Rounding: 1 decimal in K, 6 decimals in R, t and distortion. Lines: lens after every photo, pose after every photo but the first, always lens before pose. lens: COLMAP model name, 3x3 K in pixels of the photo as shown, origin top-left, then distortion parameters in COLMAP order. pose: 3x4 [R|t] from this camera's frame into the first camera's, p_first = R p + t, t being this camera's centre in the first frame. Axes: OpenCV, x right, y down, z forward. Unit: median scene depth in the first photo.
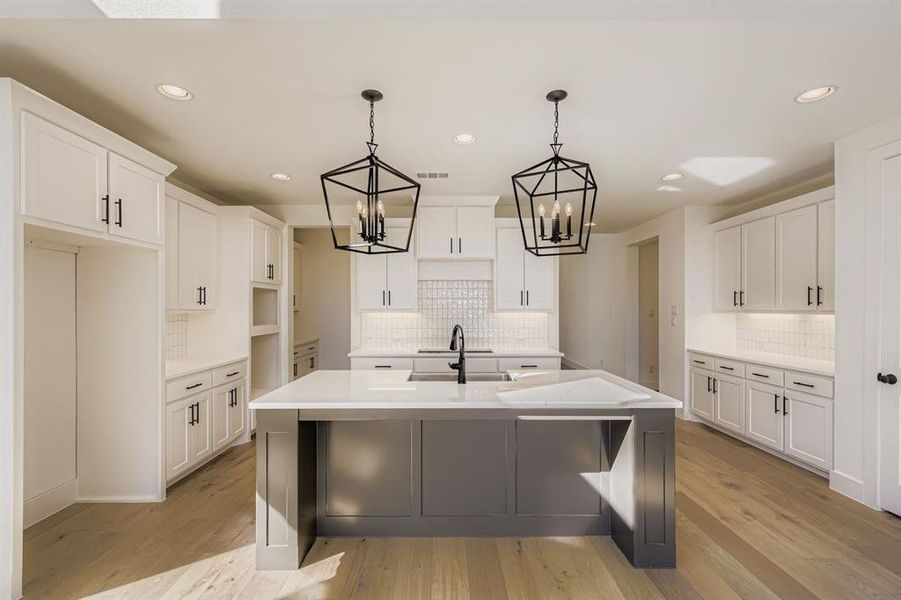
lens RADIAL K [[395.2, 0, 447.2], [0, 395.2, 309.2], [0, 0, 1]] dist [0.004687, 0.000090]
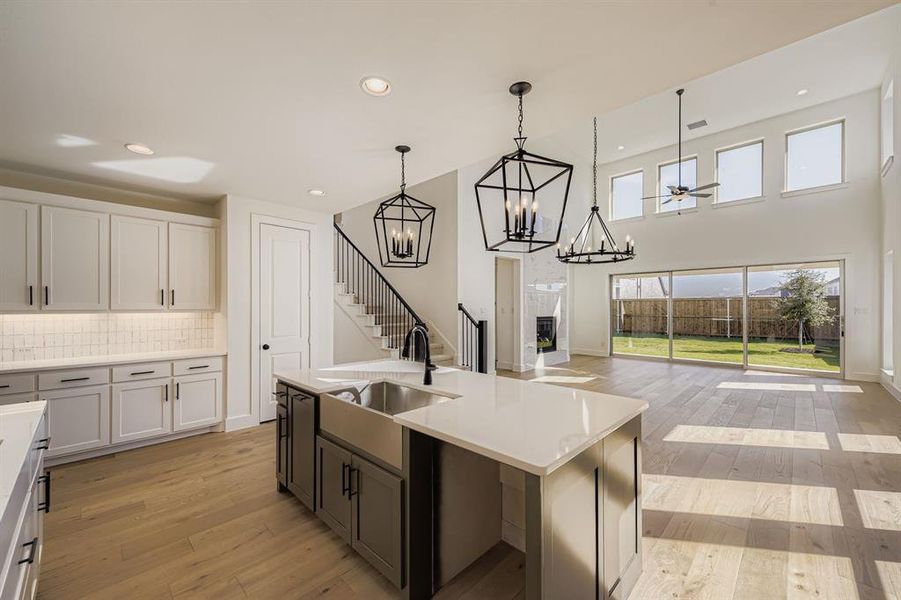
lens RADIAL K [[357.2, 0, 447.8], [0, 357.2, 305.3], [0, 0, 1]] dist [0.008453, -0.000236]
pose [[-0.713484, 0.004684, 0.700656, -0.515293], [0.000778, 0.999982, -0.005893, -0.003634], [-0.700671, -0.003659, -0.713475, 1.333064]]
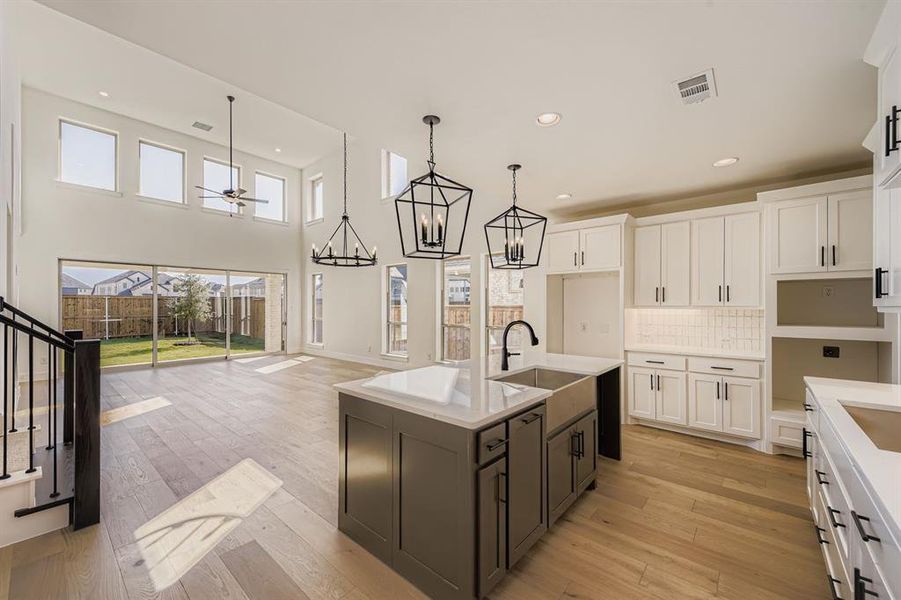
lens RADIAL K [[357.2, 0, 447.8], [0, 357.2, 305.3], [0, 0, 1]] dist [0.008453, -0.000236]
pose [[-0.660456, 0.000855, -0.750864, 0.778448], [0.001541, 0.999999, -0.000216, -0.003239], [0.750863, -0.001300, -0.660457, 1.304302]]
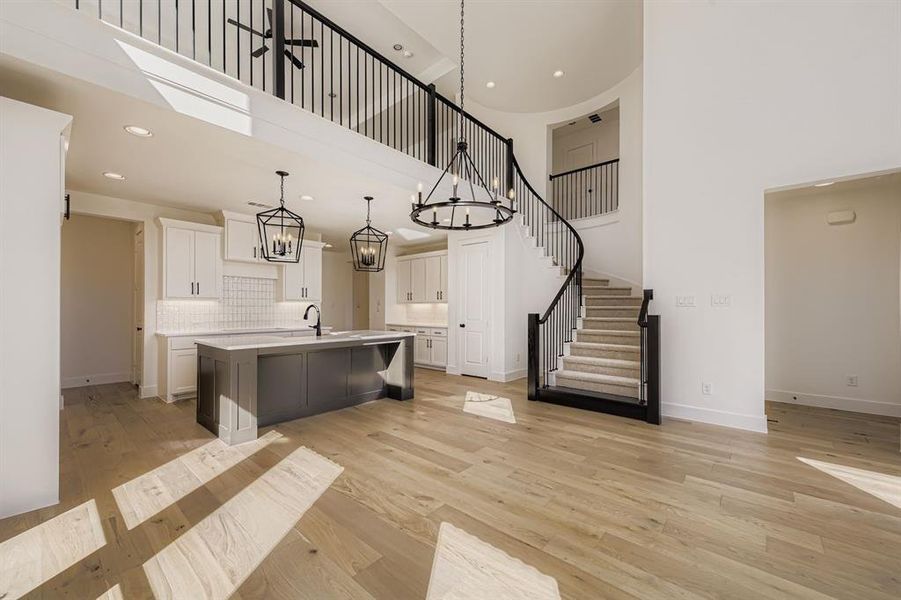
lens RADIAL K [[354.6, 0, 448.0], [0, 354.6, 307.1], [0, 0, 1]] dist [0.008584, -0.000083]
pose [[0.661541, 0.005411, 0.749889, -0.674806], [-0.002514, 0.999984, -0.004997, 0.048353], [-0.749905, 0.001420, 0.661544, -0.462593]]
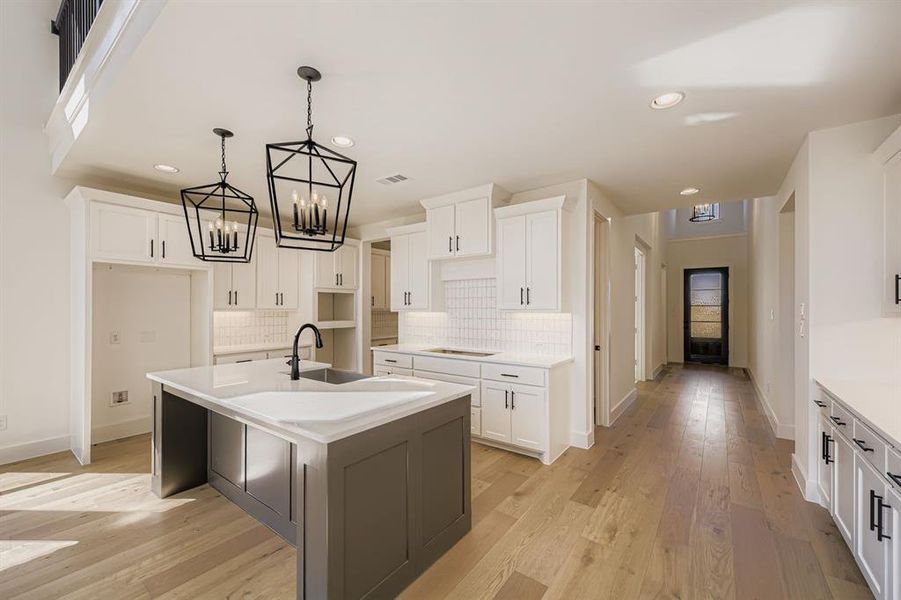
lens RADIAL K [[362.2, 0, 445.6], [0, 362.2, 307.1], [0, 0, 1]] dist [0.011075, -0.000219]
pose [[0.795877, 0.000410, -0.605458, 0.784098], [-0.002652, 0.999993, -0.002809, -0.003395], [0.605452, 0.003841, 0.795872, 0.392737]]
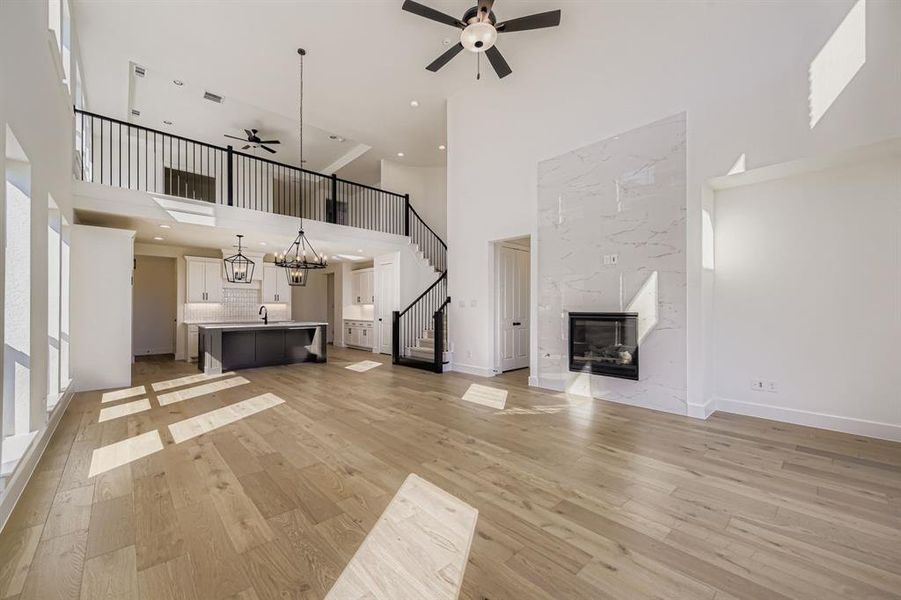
lens RADIAL K [[354.3, 0, 451.5], [0, 354.3, 303.4], [0, 0, 1]] dist [0.003149, -0.000285]
pose [[0.732604, 0.010162, 0.680579, -0.690517], [-0.001369, 0.999909, -0.013457, 0.046313], [-0.680654, 0.008927, 0.732551, -1.806081]]
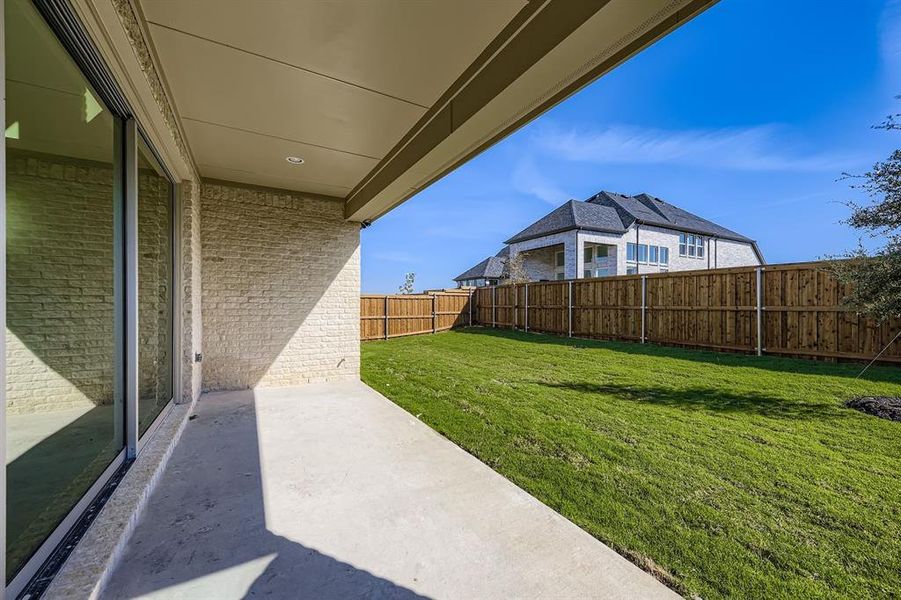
lens RADIAL K [[354.3, 0, 451.5], [0, 354.3, 303.4], [0, 0, 1]] dist [0.003149, -0.000285]
pose [[-0.494524, 0.002951, 0.869159, -0.779441], [0.000088, 0.999994, -0.003345, 0.106127], [-0.869164, -0.001578, -0.494521, -2.226017]]
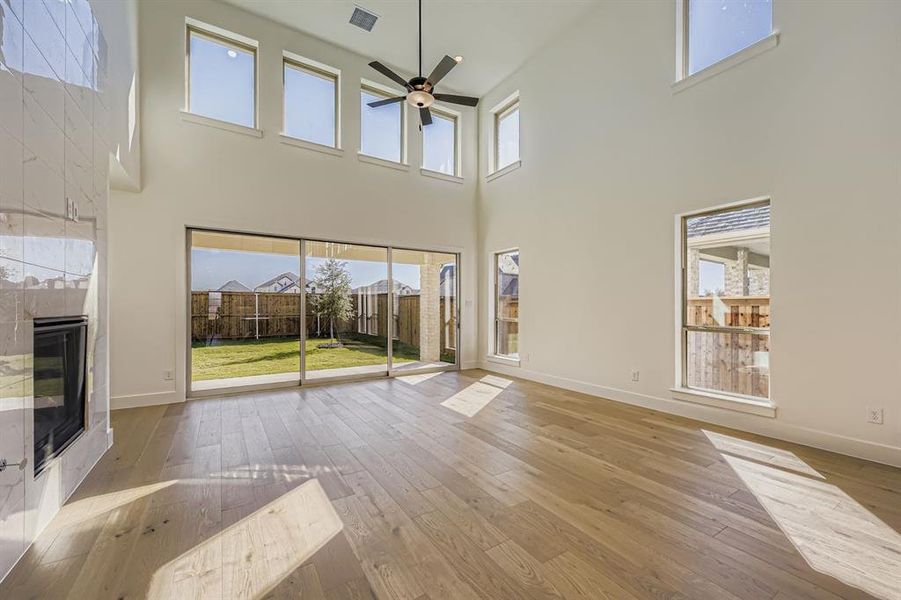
lens RADIAL K [[362.2, 0, 445.6], [0, 362.2, 307.1], [0, 0, 1]] dist [0.011075, -0.000219]
pose [[-0.850806, 0.001737, -0.525477, 0.572758], [0.002142, 0.999998, -0.000163, 0.045452], [0.525475, -0.001264, -0.850808, -0.067780]]
